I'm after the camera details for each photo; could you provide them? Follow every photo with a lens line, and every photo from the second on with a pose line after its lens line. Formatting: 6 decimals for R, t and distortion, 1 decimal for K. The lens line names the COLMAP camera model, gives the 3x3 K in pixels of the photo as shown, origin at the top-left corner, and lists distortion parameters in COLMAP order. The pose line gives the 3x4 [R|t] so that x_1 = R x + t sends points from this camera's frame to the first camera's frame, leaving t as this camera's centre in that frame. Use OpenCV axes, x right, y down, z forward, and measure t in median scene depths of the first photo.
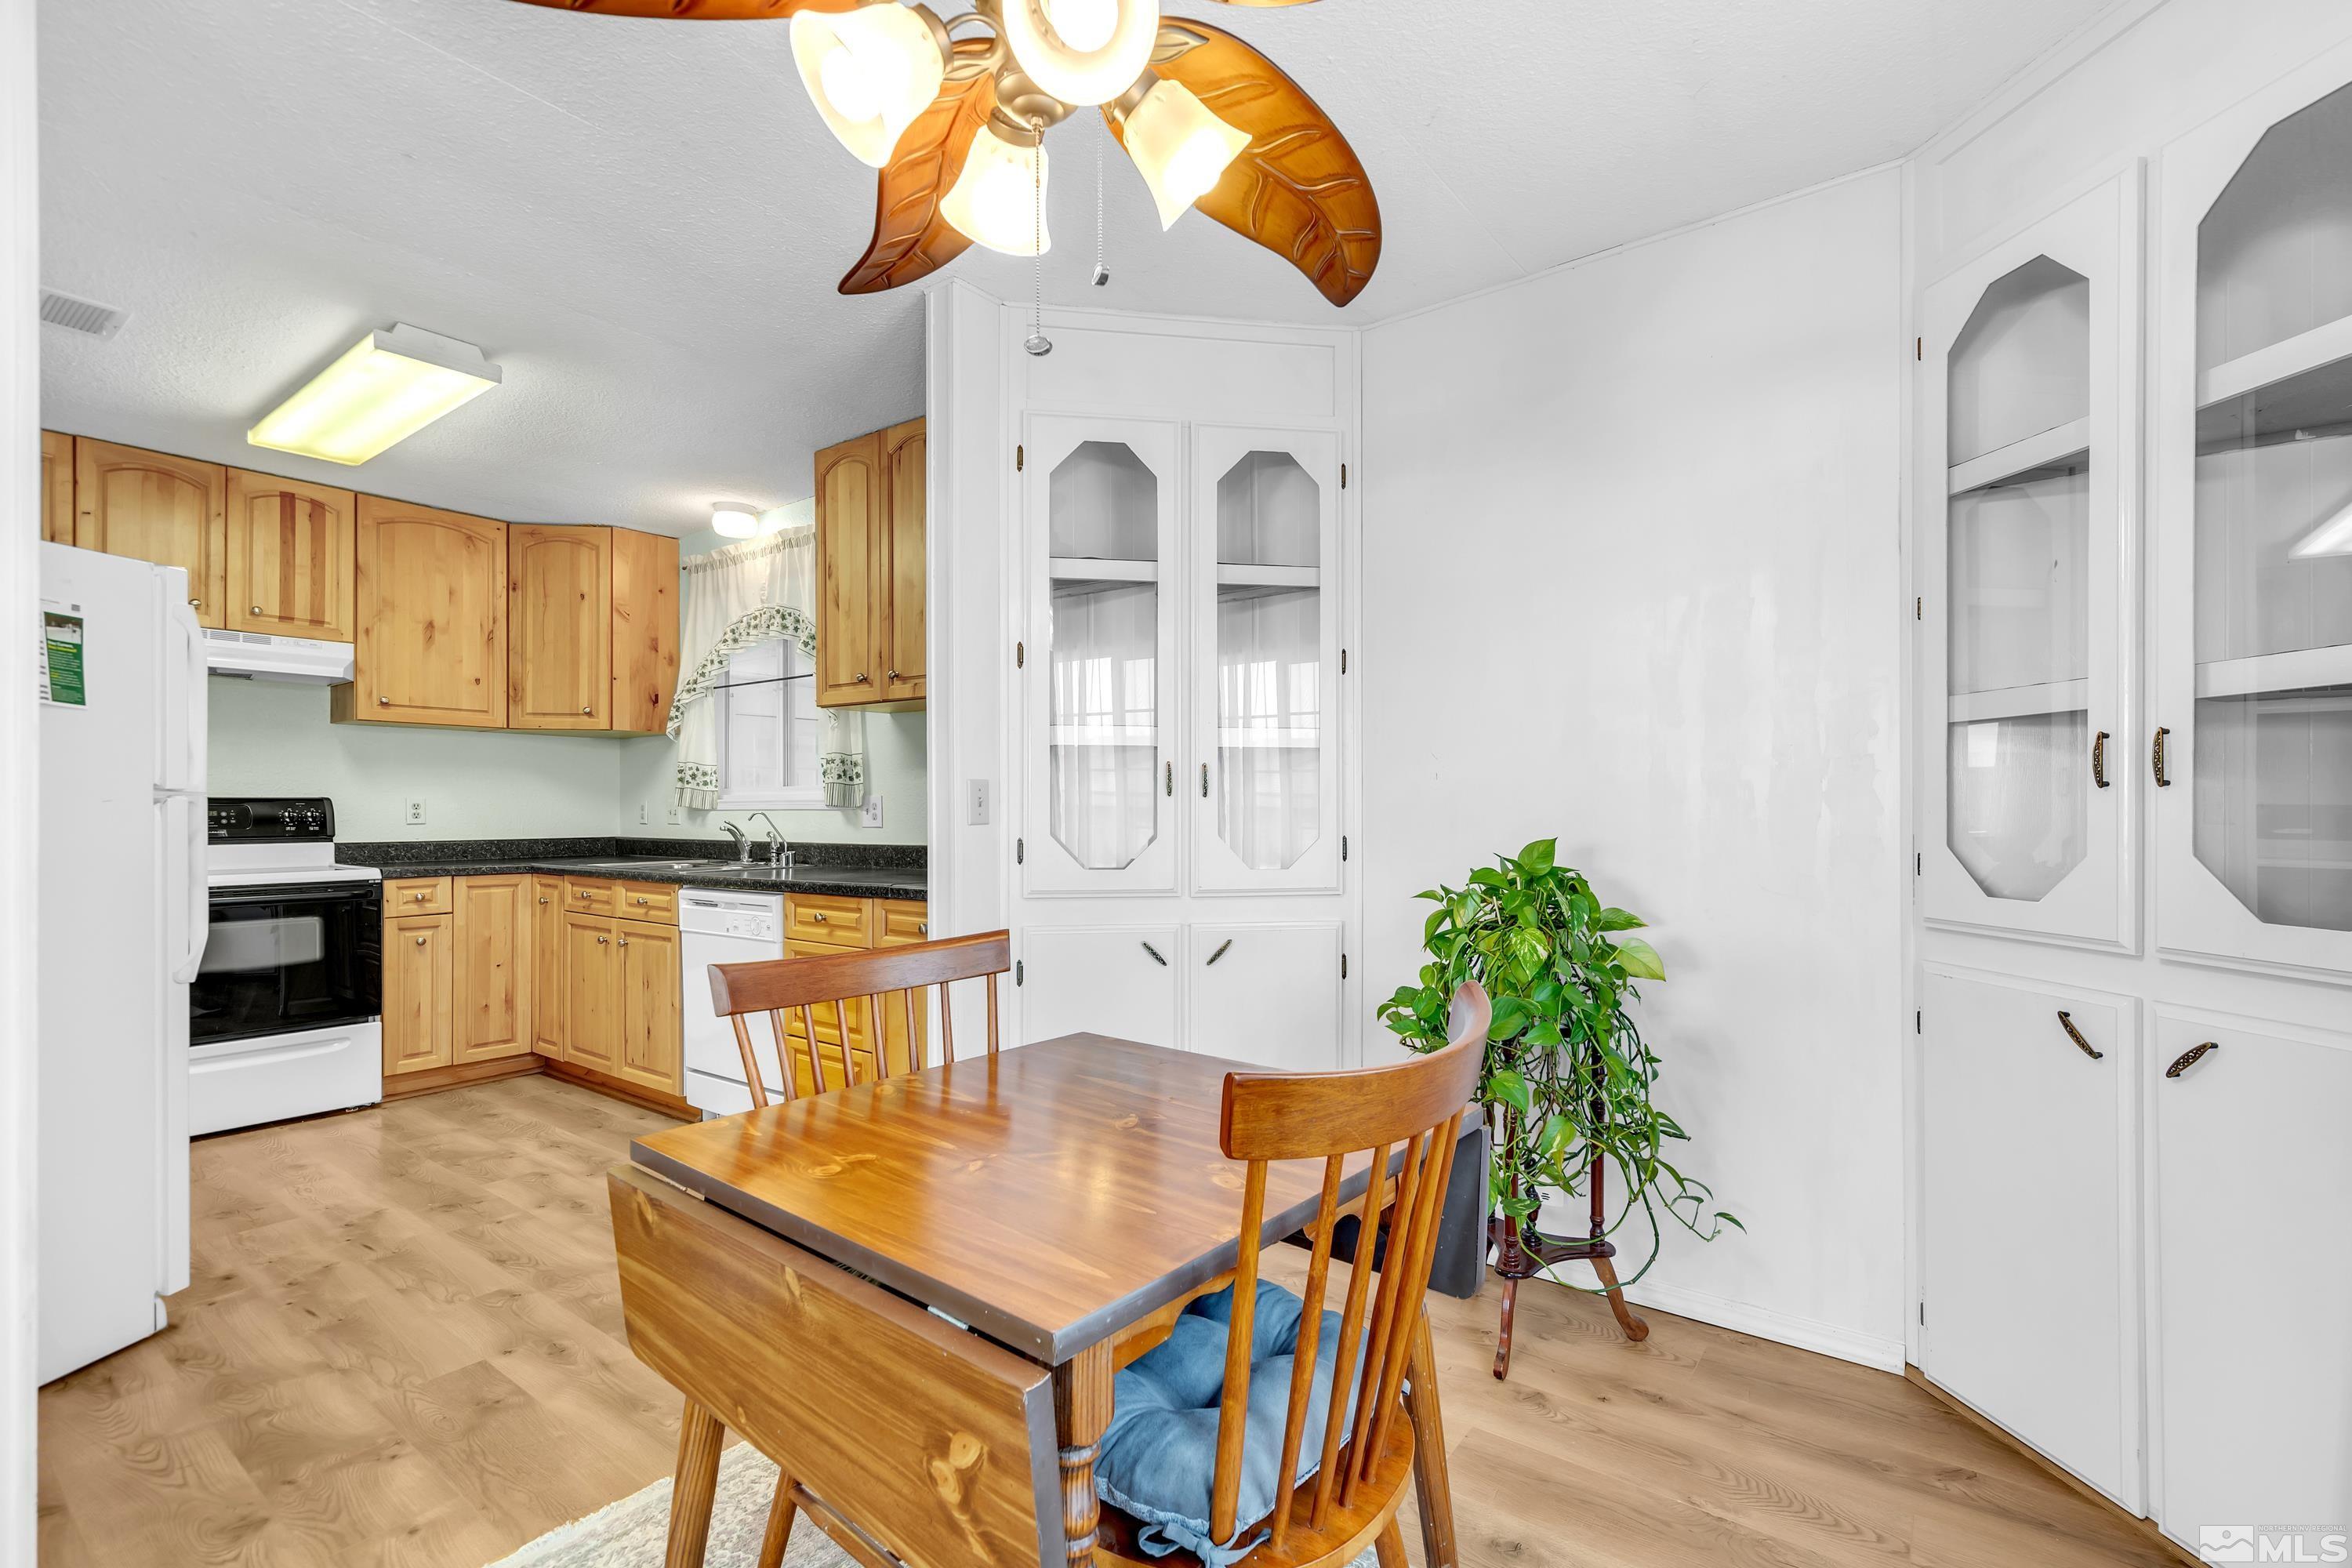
lens RADIAL K [[1044.6, 0, 1208.2], [0, 1044.6, 808.9], [0, 0, 1]] dist [-0.000429, -0.001050]
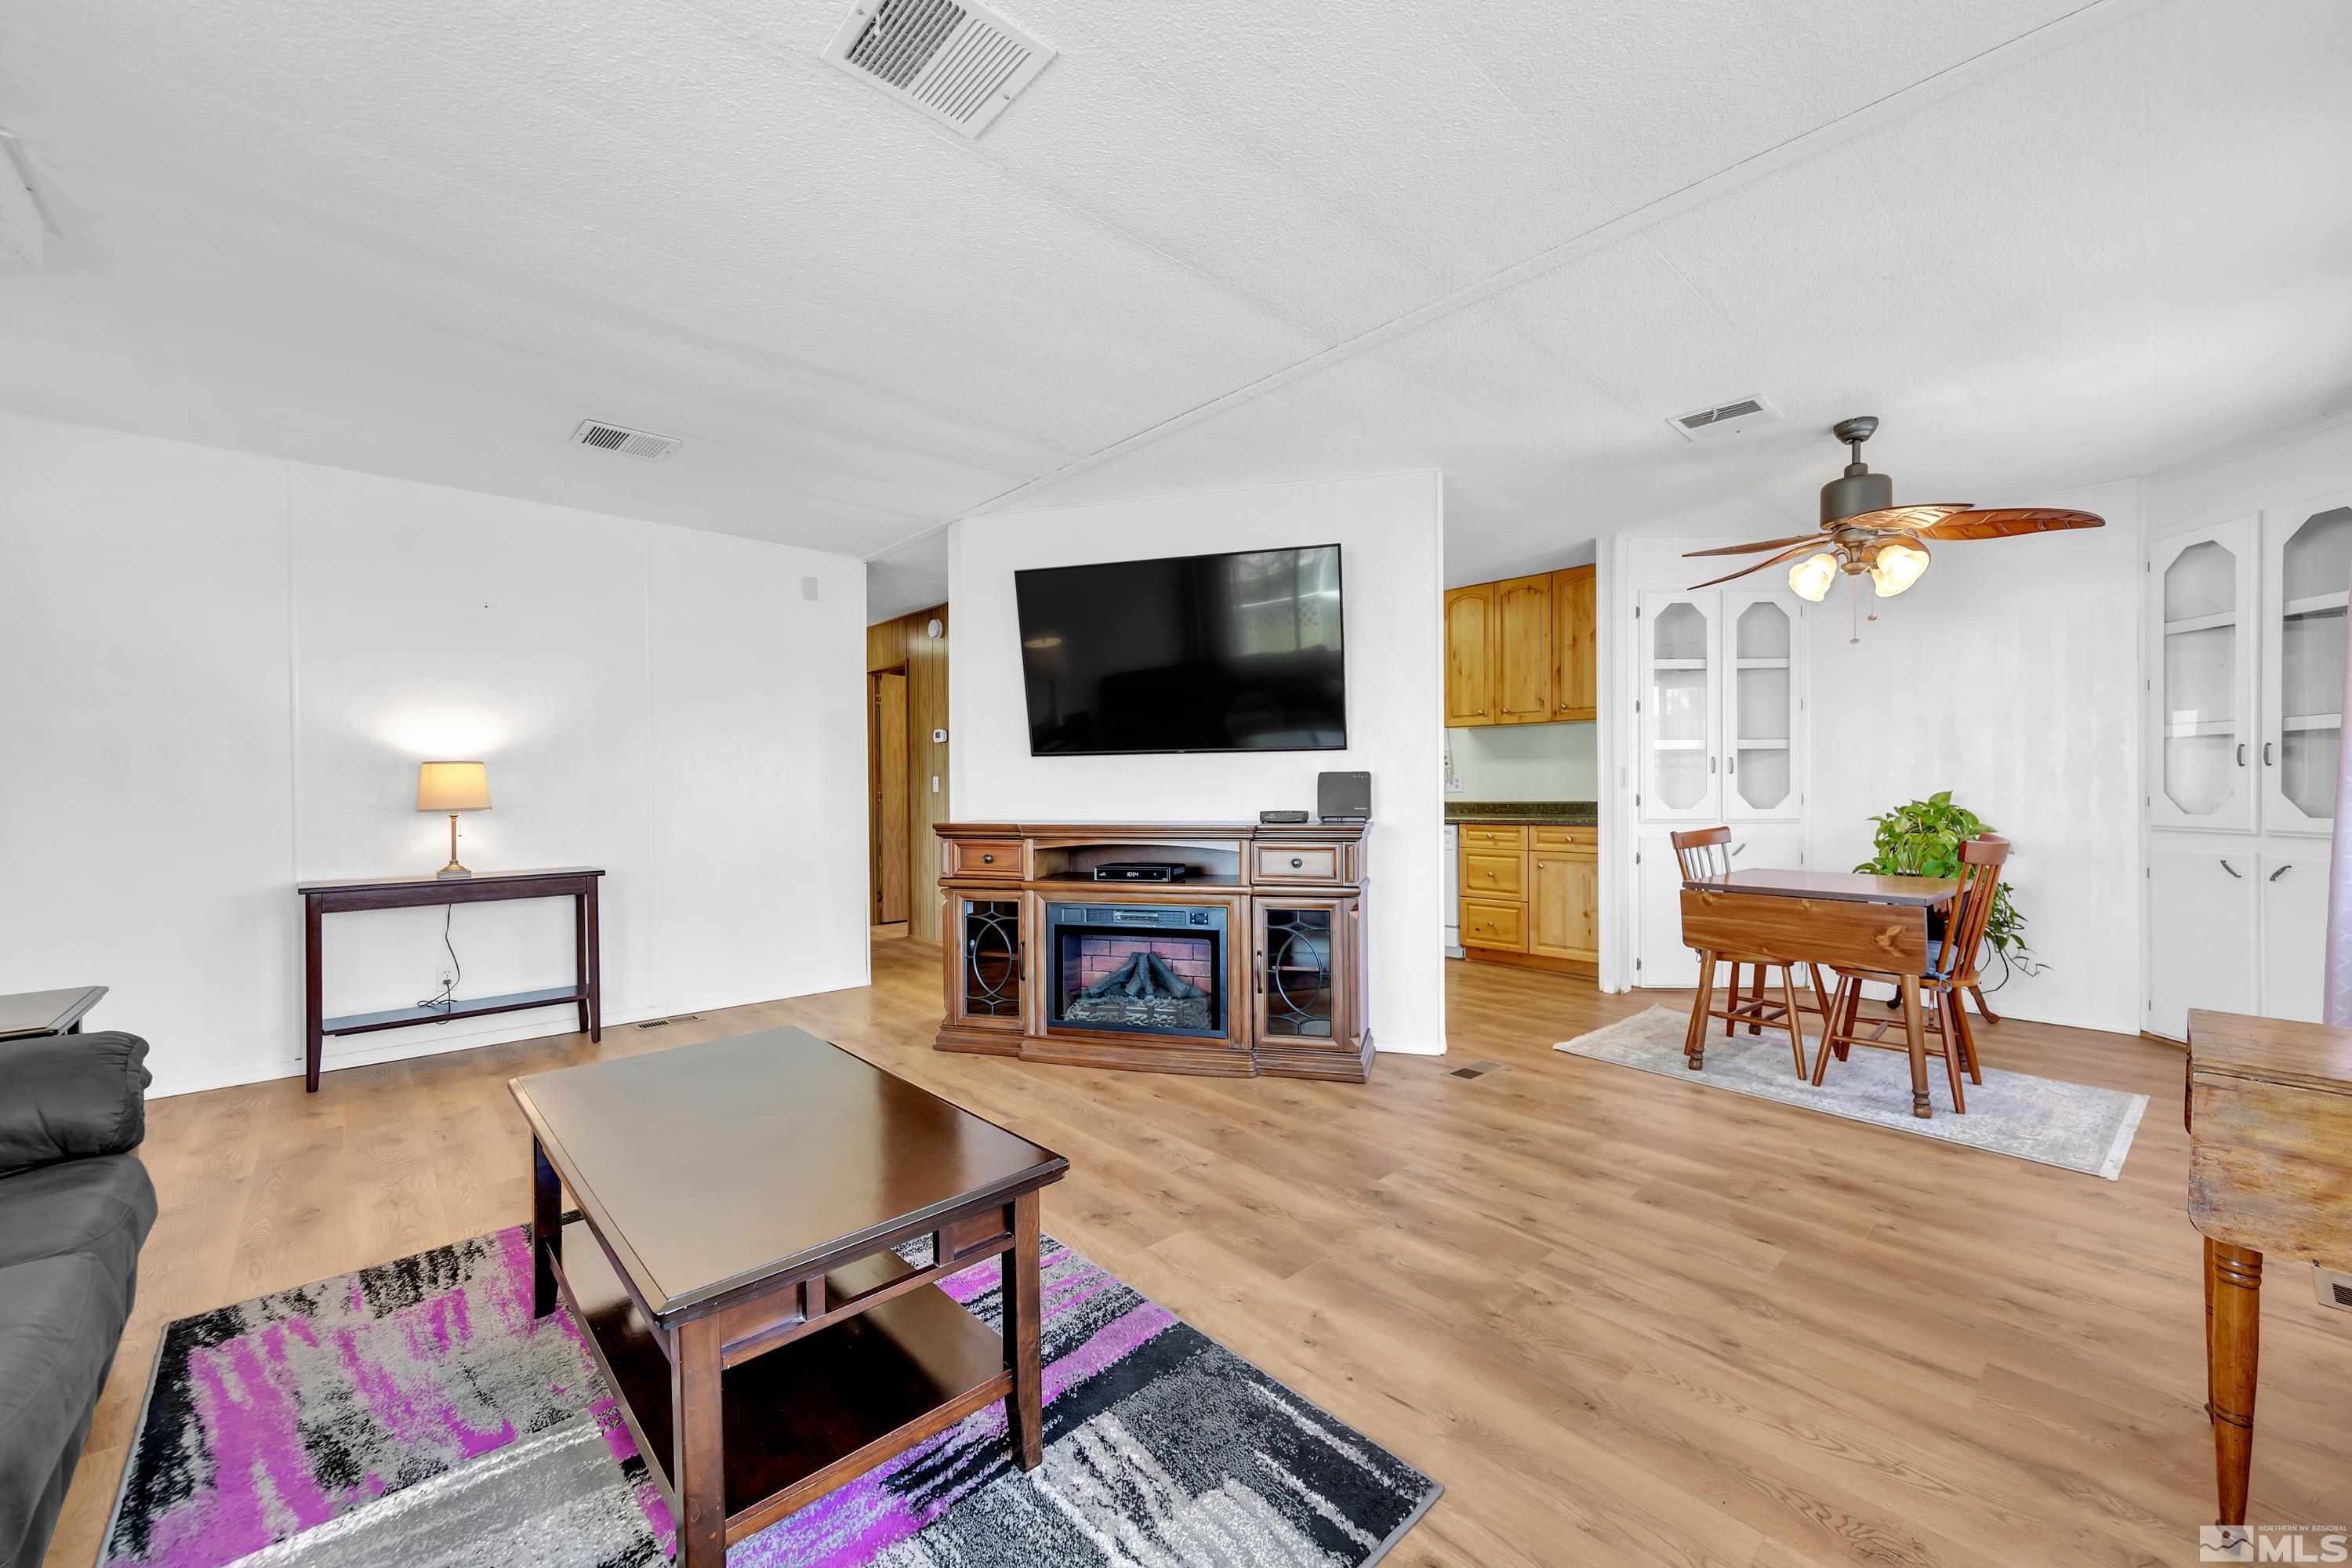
lens RADIAL K [[912.5, 0, 1205.5], [0, 912.5, 779.0], [0, 0, 1]] dist [0.002059, -0.000271]
pose [[0.983927, -0.005582, -0.178484, -0.452989], [0.003912, 0.999945, -0.009708, 0.008090], [0.178528, 0.008854, 0.983895, -0.609524]]
